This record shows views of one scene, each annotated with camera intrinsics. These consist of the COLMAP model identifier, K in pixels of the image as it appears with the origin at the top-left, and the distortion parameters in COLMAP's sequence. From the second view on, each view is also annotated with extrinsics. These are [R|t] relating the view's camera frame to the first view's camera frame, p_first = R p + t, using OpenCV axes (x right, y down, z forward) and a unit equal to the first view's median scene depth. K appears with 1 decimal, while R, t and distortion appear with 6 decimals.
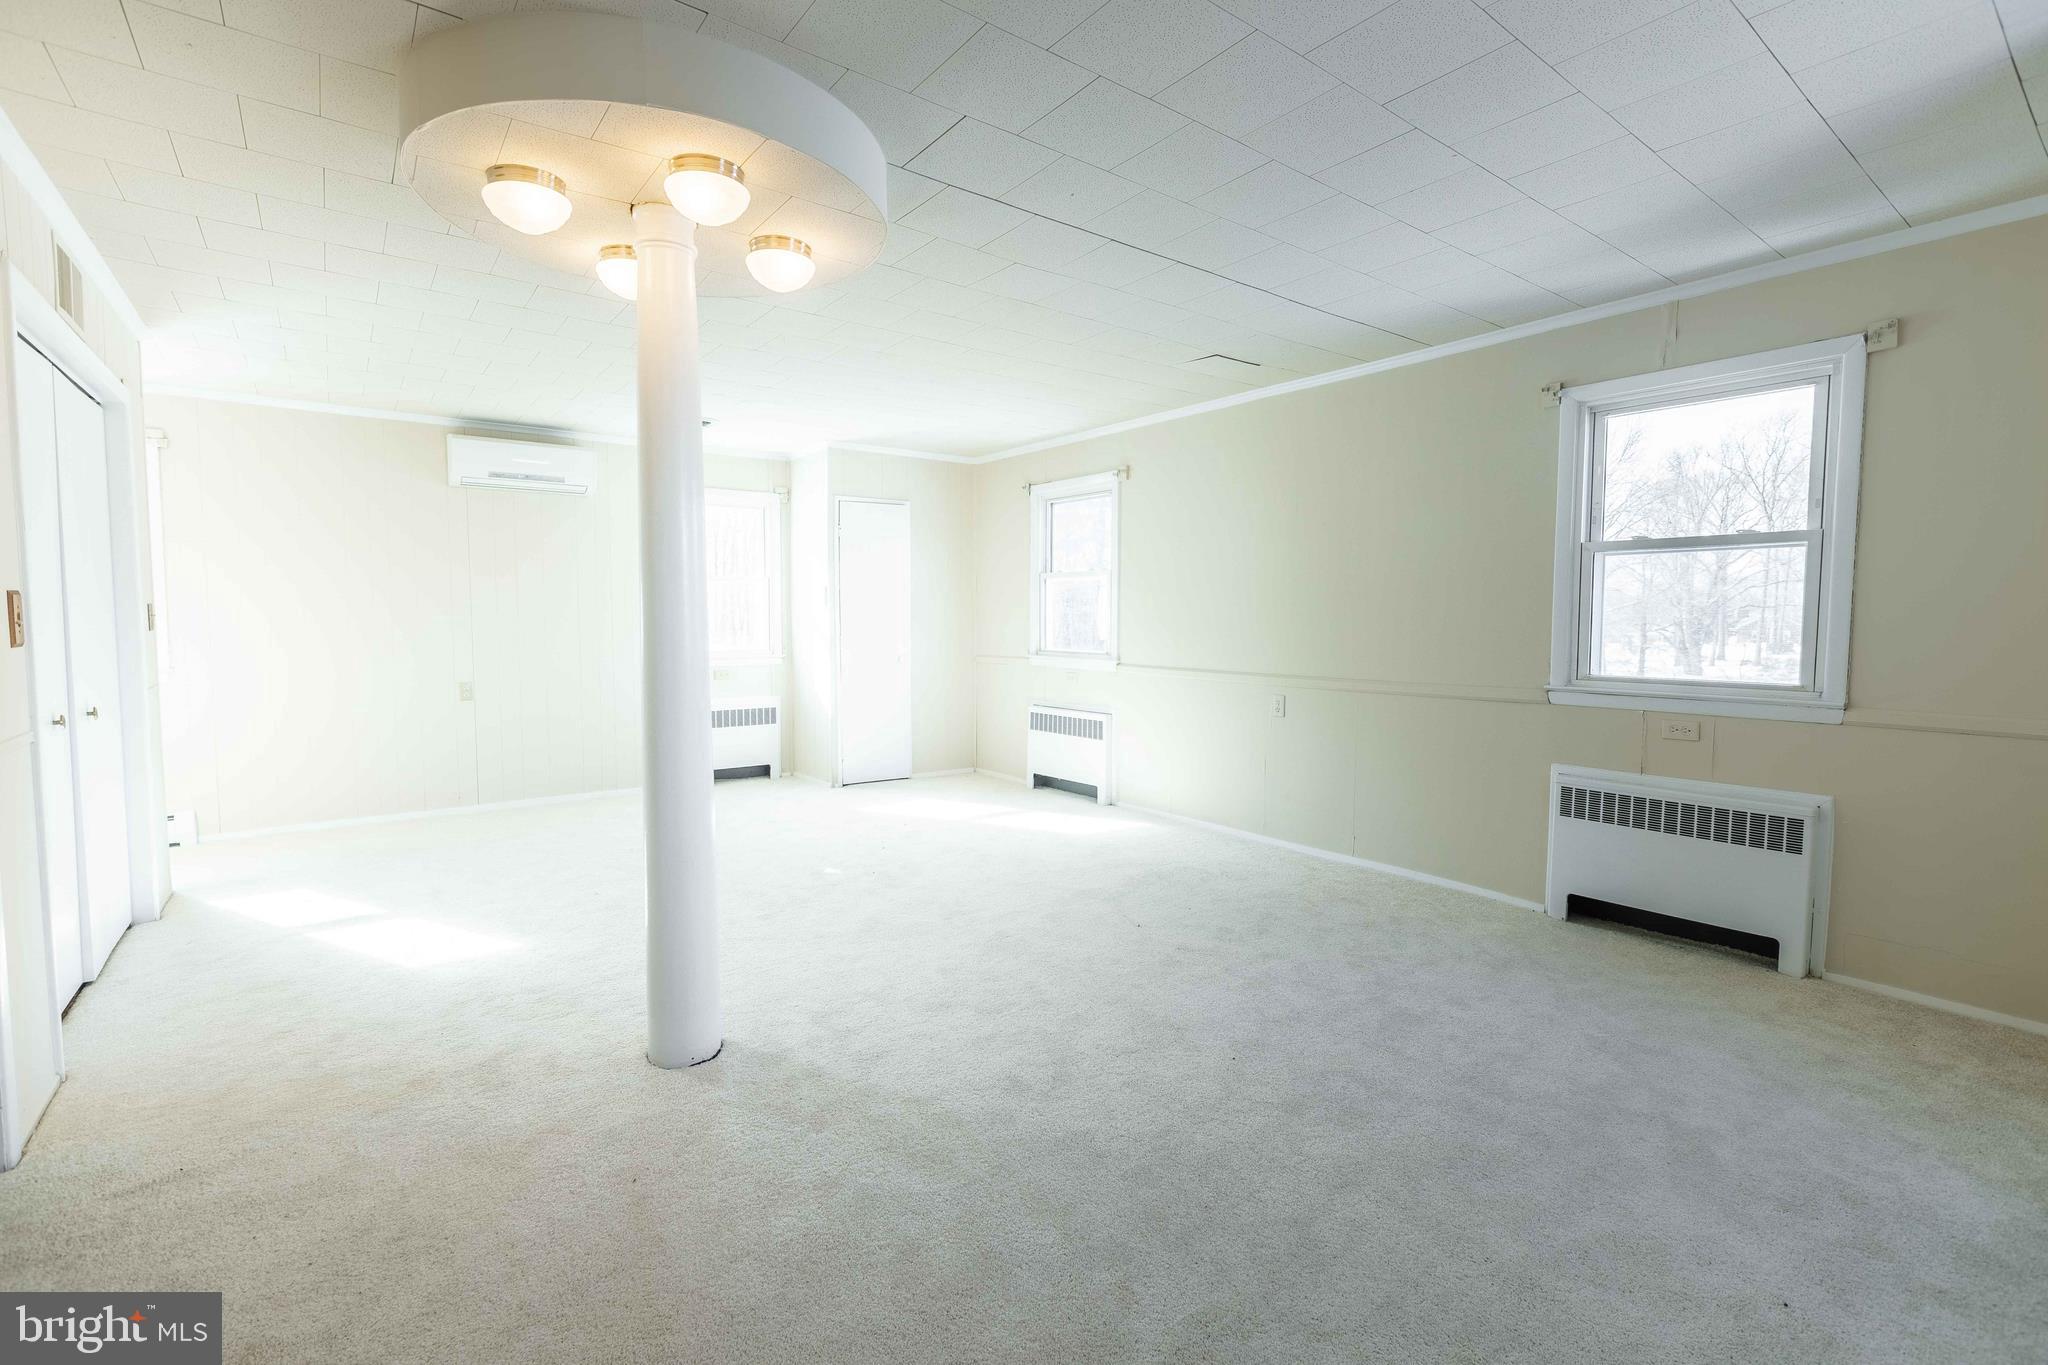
lens RADIAL K [[924.9, 0, 1018.9], [0, 924.9, 668.4], [0, 0, 1]] dist [-0.001733, -0.000147]
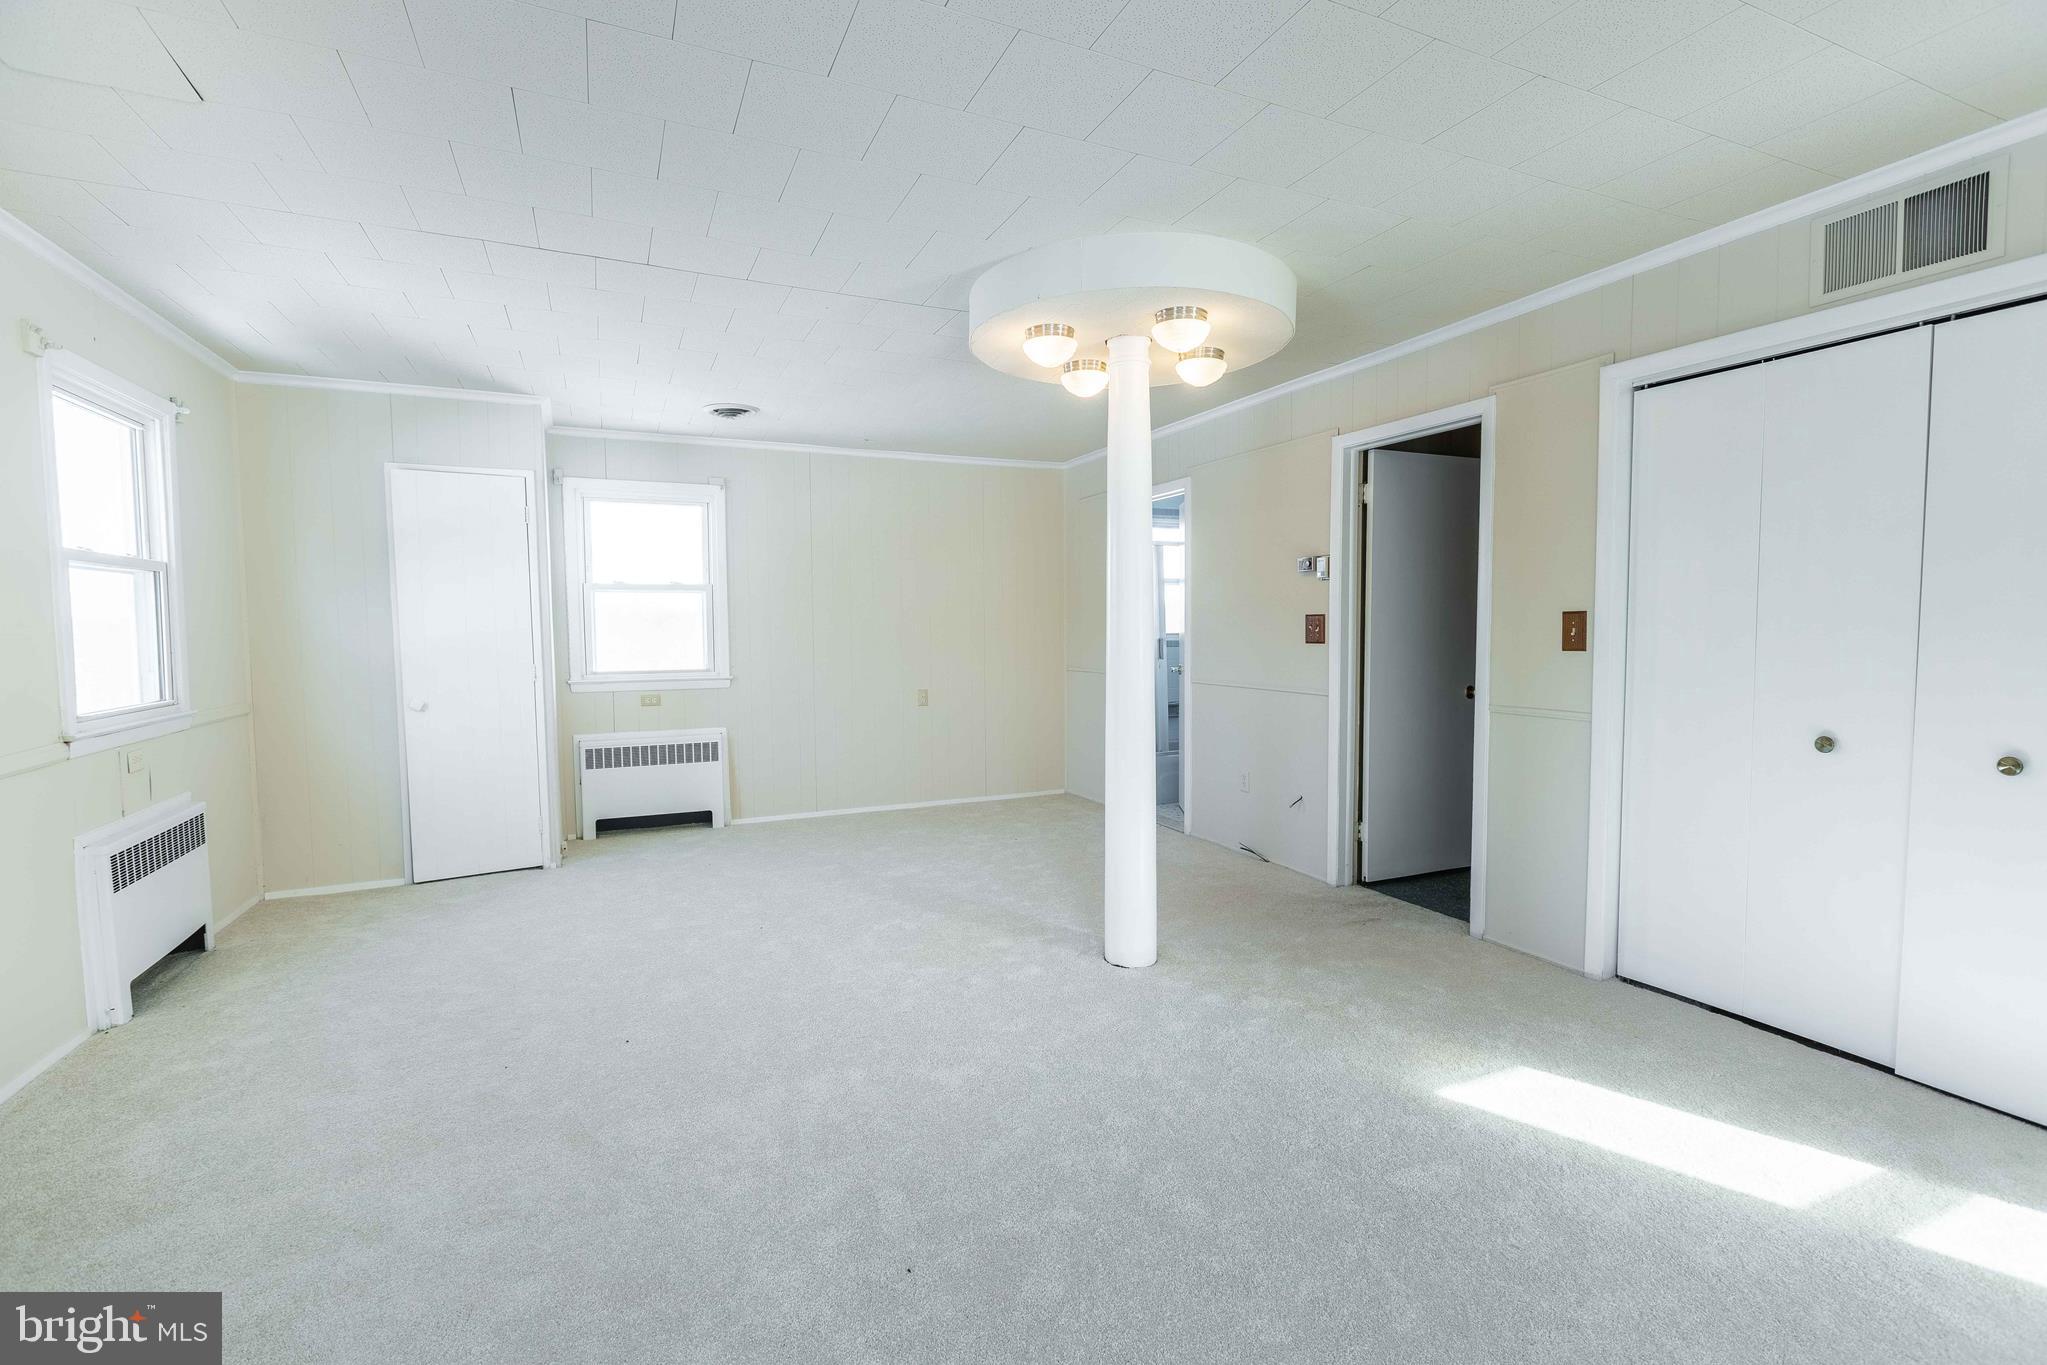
lens RADIAL K [[897.3, 0, 1018.9], [0, 897.3, 675.7], [0, 0, 1]] dist [-0.003302, -0.000430]
pose [[-0.976867, -0.003327, 0.213822, -0.216773], [0.022168, 0.992917, 0.116727, -0.064115], [-0.212696, 0.118767, -0.969874, 1.018545]]
